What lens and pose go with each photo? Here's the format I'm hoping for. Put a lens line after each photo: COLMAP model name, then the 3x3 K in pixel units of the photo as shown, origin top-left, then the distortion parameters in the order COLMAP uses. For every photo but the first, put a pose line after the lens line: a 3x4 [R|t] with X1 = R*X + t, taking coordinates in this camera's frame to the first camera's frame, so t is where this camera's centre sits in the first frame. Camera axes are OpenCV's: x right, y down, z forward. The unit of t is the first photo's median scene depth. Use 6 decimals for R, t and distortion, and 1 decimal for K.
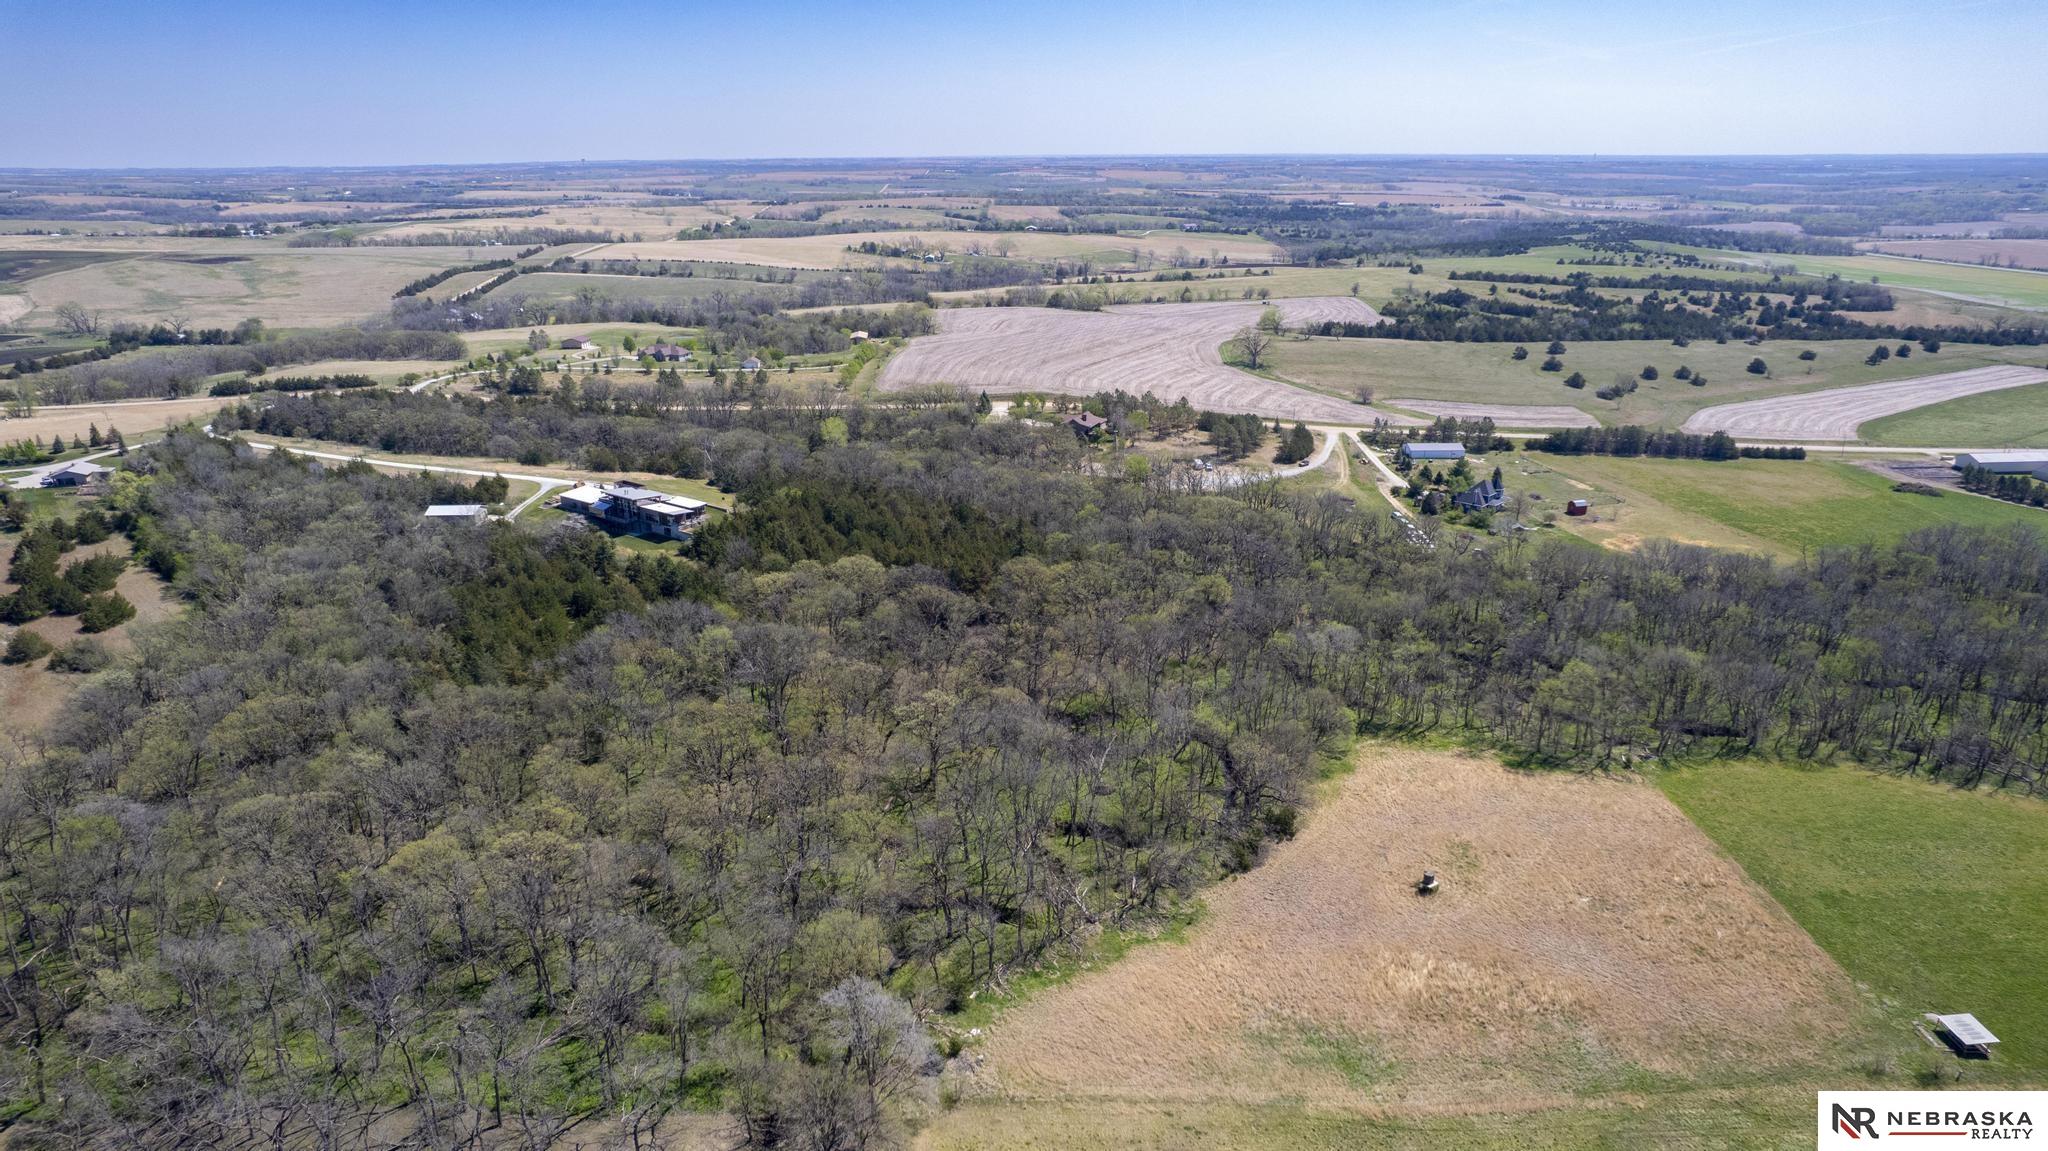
lens RADIAL K [[1316.5, 0, 1024.0], [0, 1316.5, 575.5], [0, 0, 1]] dist [-0.075883, 0.077339]
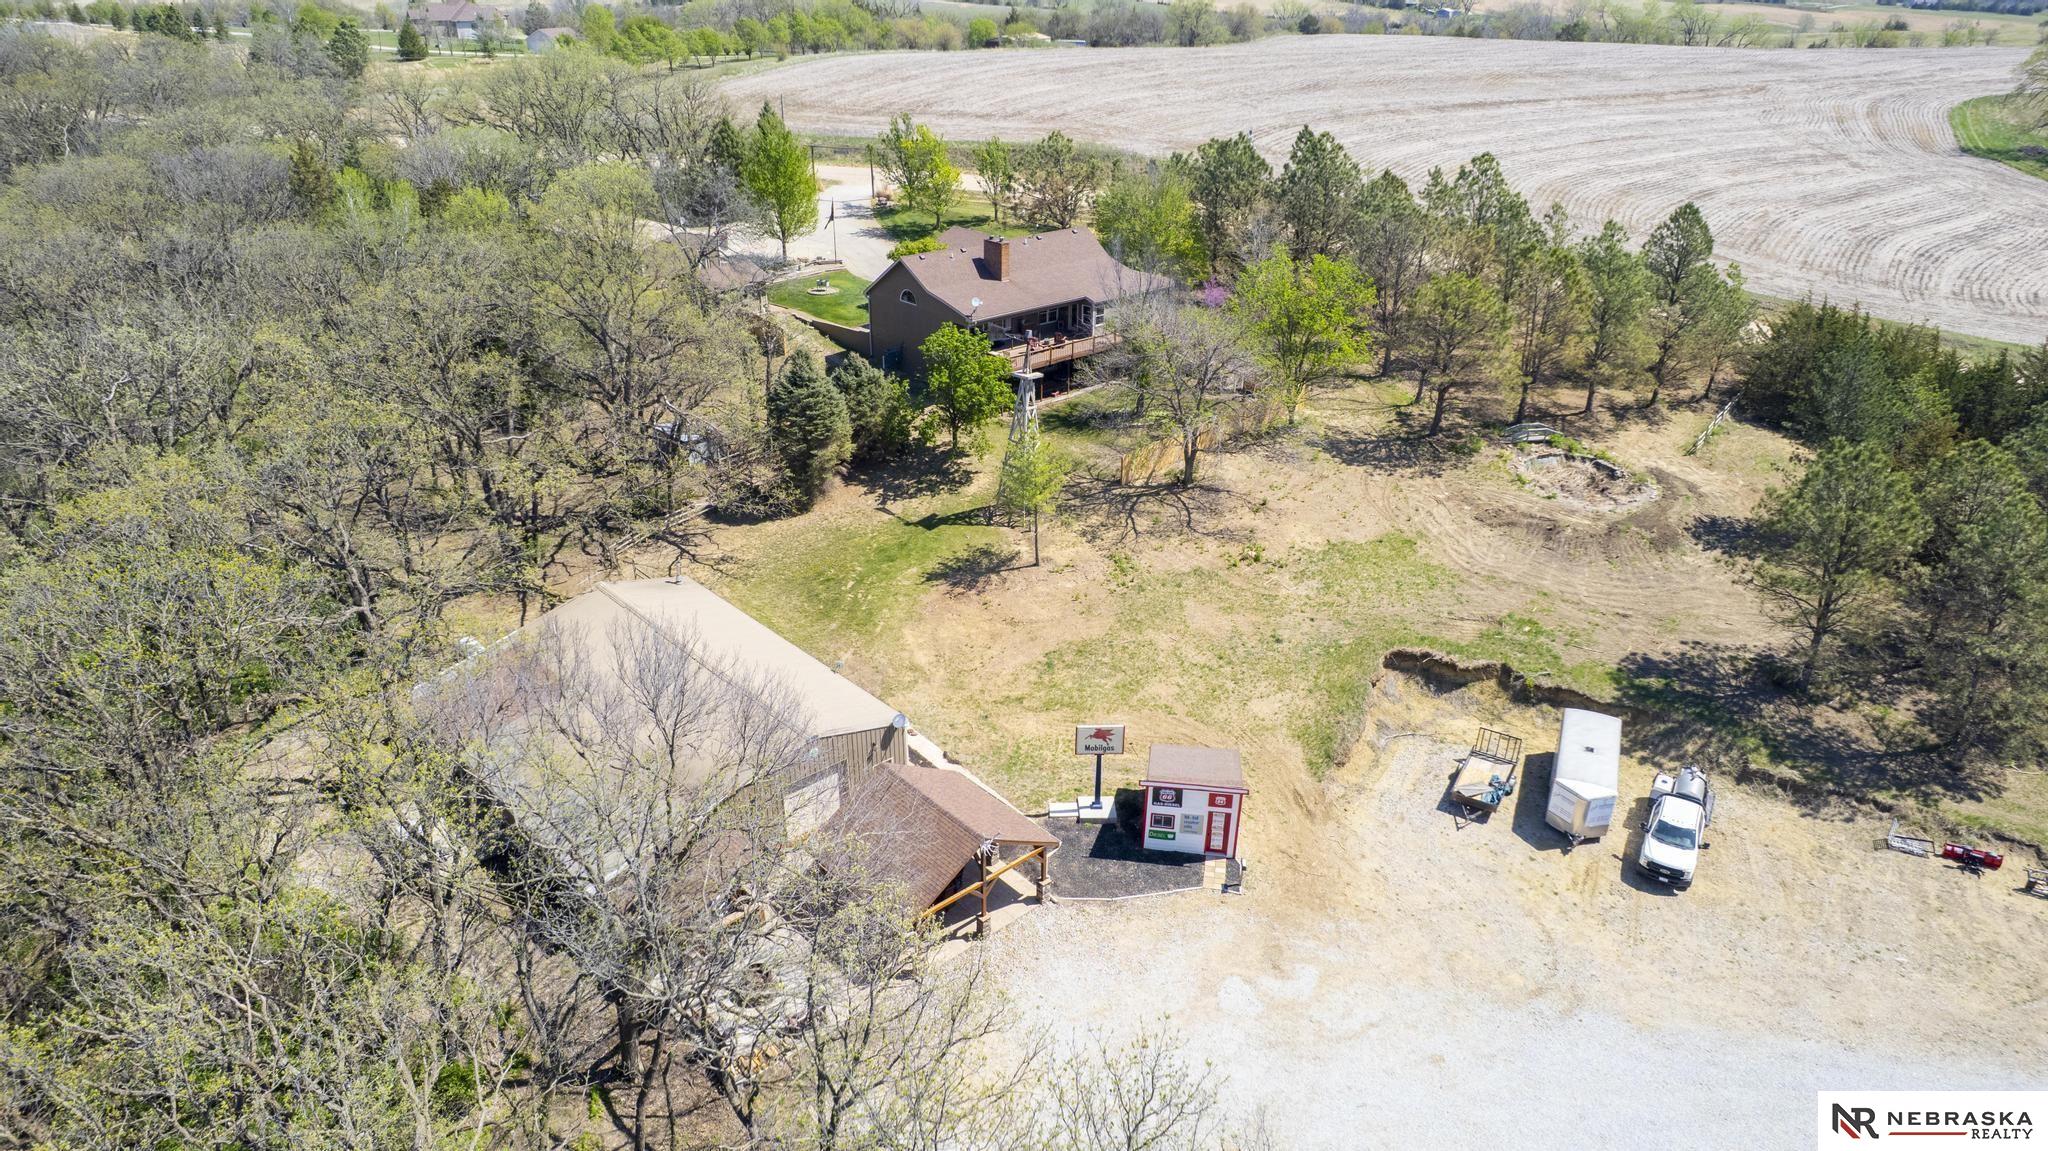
lens RADIAL K [[1316.5, 0, 1024.0], [0, 1316.5, 575.5], [0, 0, 1]] dist [-0.075883, 0.077339]
pose [[0.899793, 0.191180, -0.392202, 0.091469], [-0.142782, 0.978419, 0.149362, -0.078032], [0.412293, -0.078396, 0.907672, 0.618212]]
